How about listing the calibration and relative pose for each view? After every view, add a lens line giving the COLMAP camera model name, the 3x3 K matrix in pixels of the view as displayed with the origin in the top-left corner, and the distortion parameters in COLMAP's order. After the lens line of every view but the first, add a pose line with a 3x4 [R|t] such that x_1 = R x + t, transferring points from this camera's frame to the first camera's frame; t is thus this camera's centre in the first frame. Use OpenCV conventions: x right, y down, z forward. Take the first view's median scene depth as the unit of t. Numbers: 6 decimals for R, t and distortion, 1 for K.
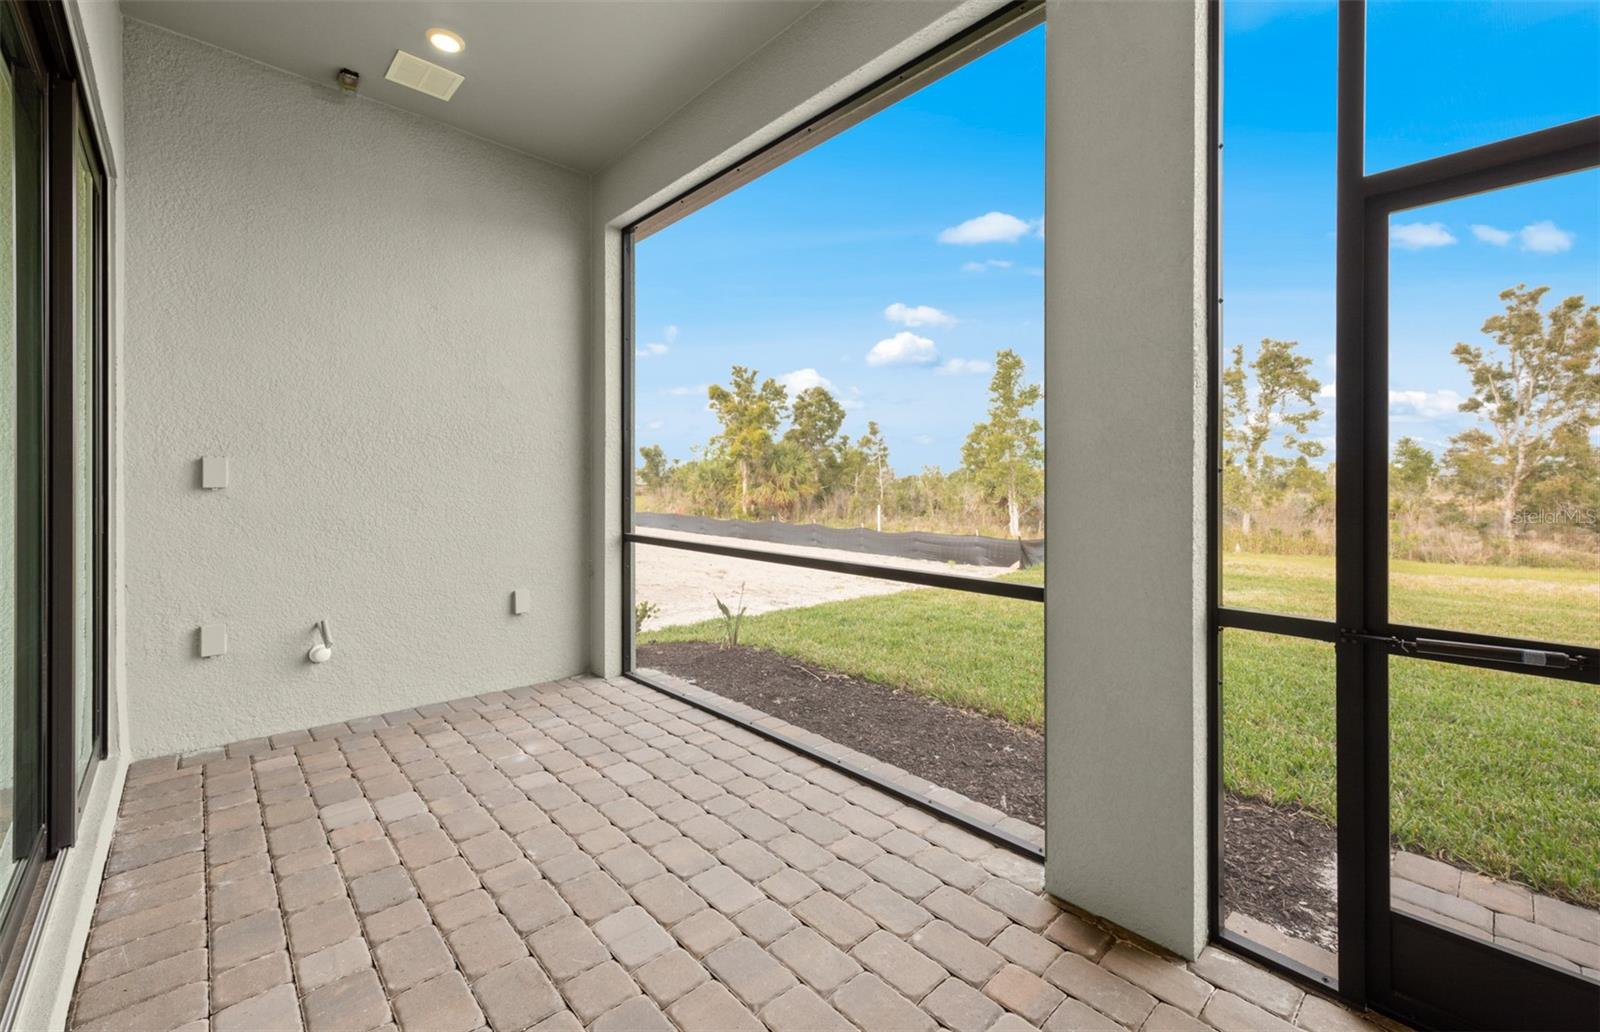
lens RADIAL K [[648.7, 0, 798.0], [0, 648.7, 480.0], [0, 0, 1]] dist [0.011936, -0.001136]
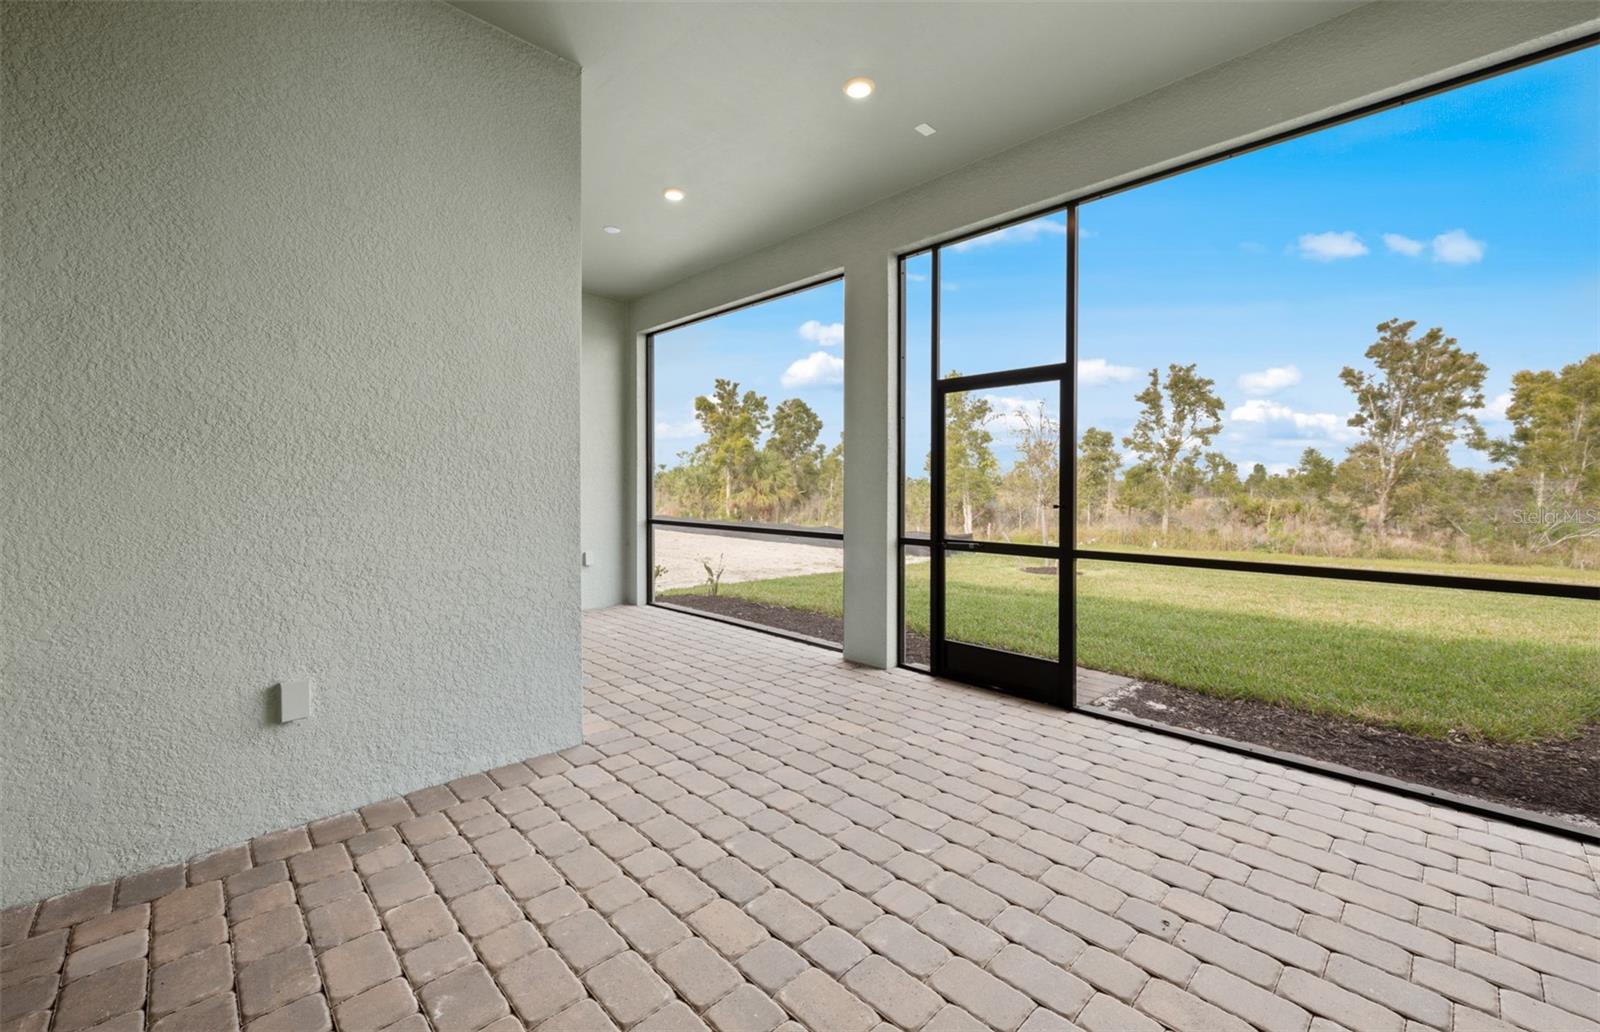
lens RADIAL K [[648.7, 0, 808.0], [0, 648.7, 485.4], [0, 0, 1]] dist [0.011936, -0.001136]
pose [[0.999265, 0.000382, 0.038331, 0.014502], [-0.000407, 1.000000, 0.000664, -0.000956], [-0.038331, -0.000679, 0.999265, -0.128163]]
